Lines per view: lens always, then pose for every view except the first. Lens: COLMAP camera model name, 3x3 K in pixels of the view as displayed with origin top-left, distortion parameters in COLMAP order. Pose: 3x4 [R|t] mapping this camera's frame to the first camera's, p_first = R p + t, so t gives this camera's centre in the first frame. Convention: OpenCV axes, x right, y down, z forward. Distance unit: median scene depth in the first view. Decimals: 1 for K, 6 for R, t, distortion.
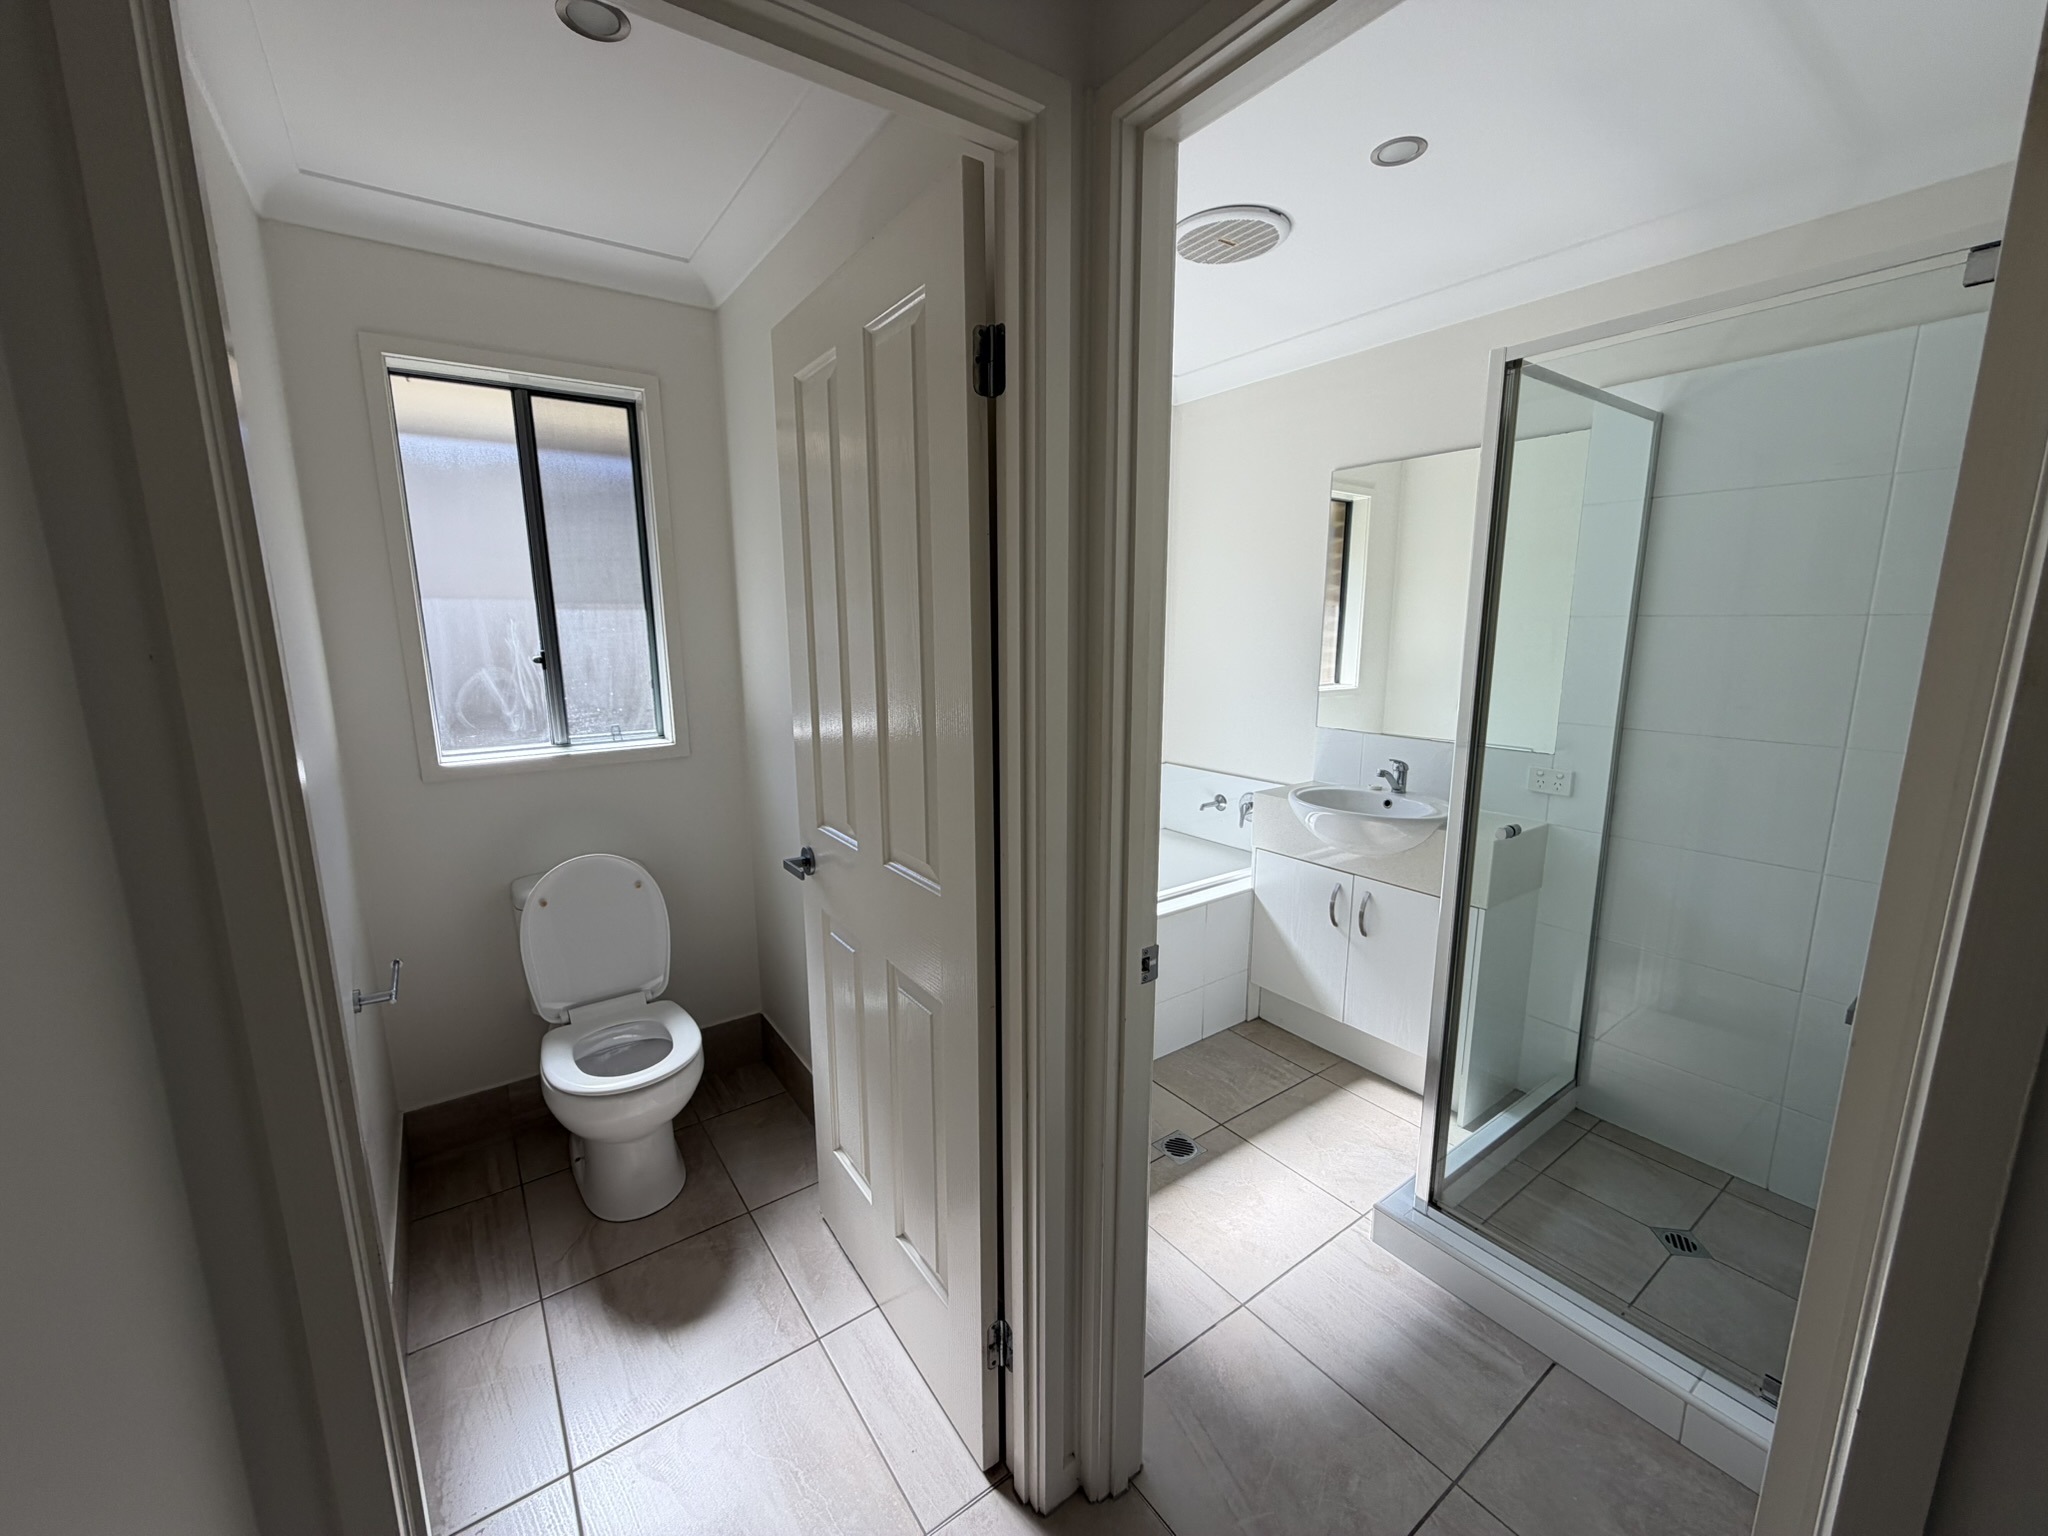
lens RADIAL K [[813.2, 0, 1022.4], [0, 813.2, 767.5], [0, 0, 1]] dist [-0.002883, -0.000538]
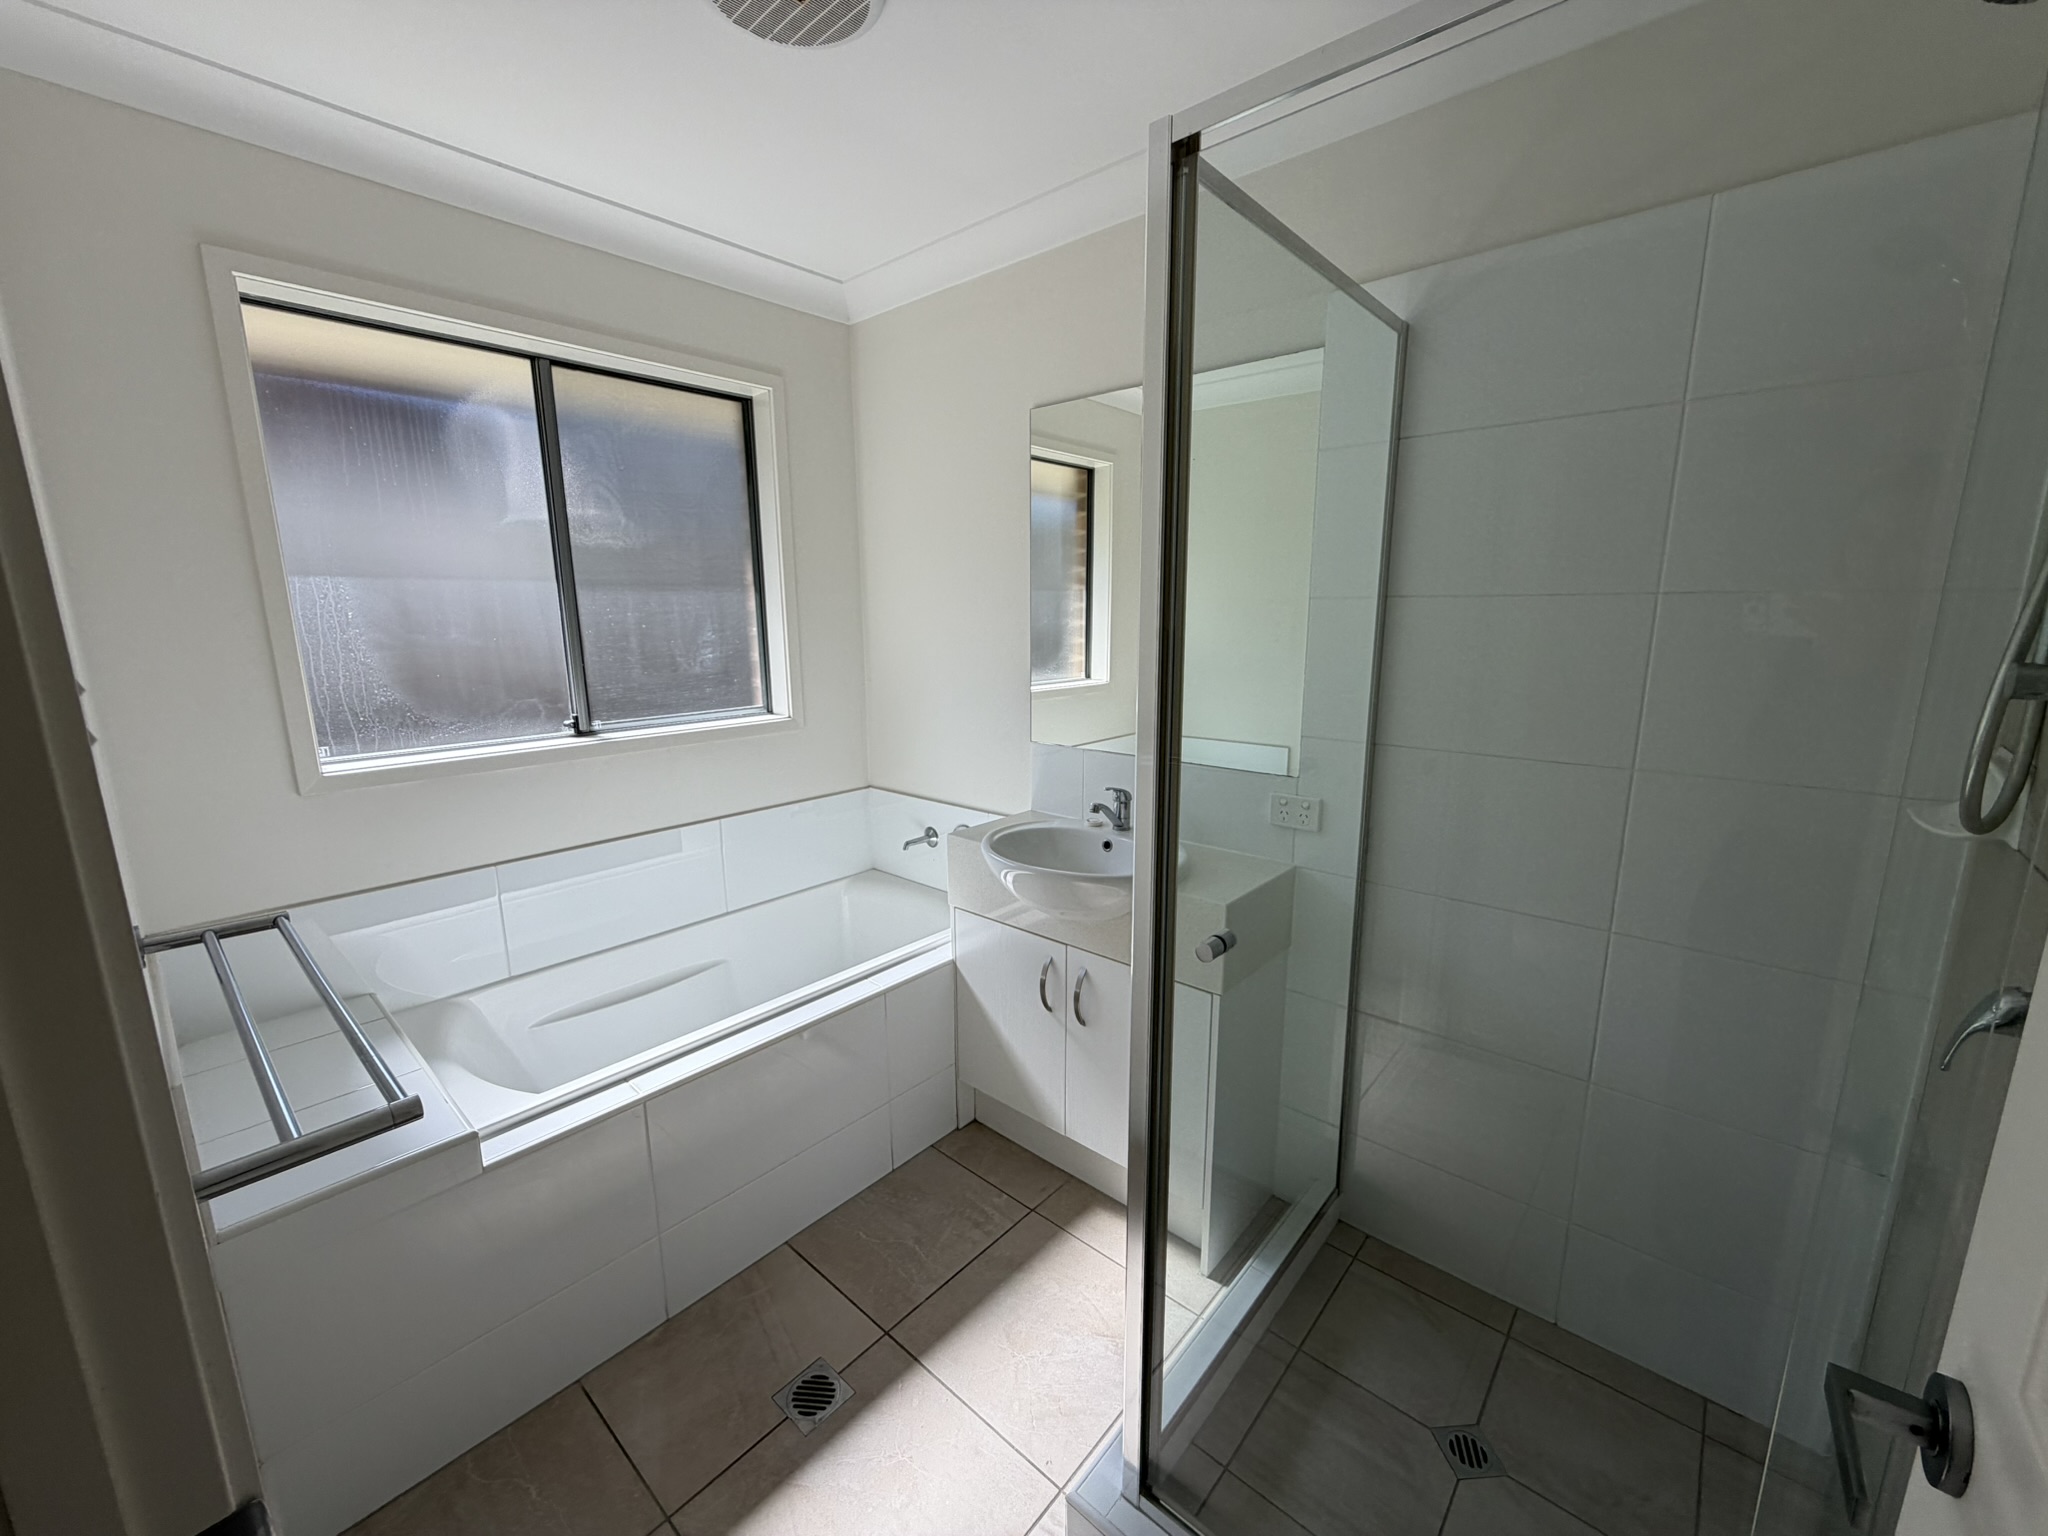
lens RADIAL K [[813.2, 0, 1026.2], [0, 813.2, 769.8], [0, 0, 1]] dist [-0.002883, -0.000538]
pose [[0.973071, -0.046495, 0.225768, 0.211259], [0.042923, 0.998864, 0.020705, -0.045926], [-0.226474, -0.010456, 0.973961, 0.282425]]
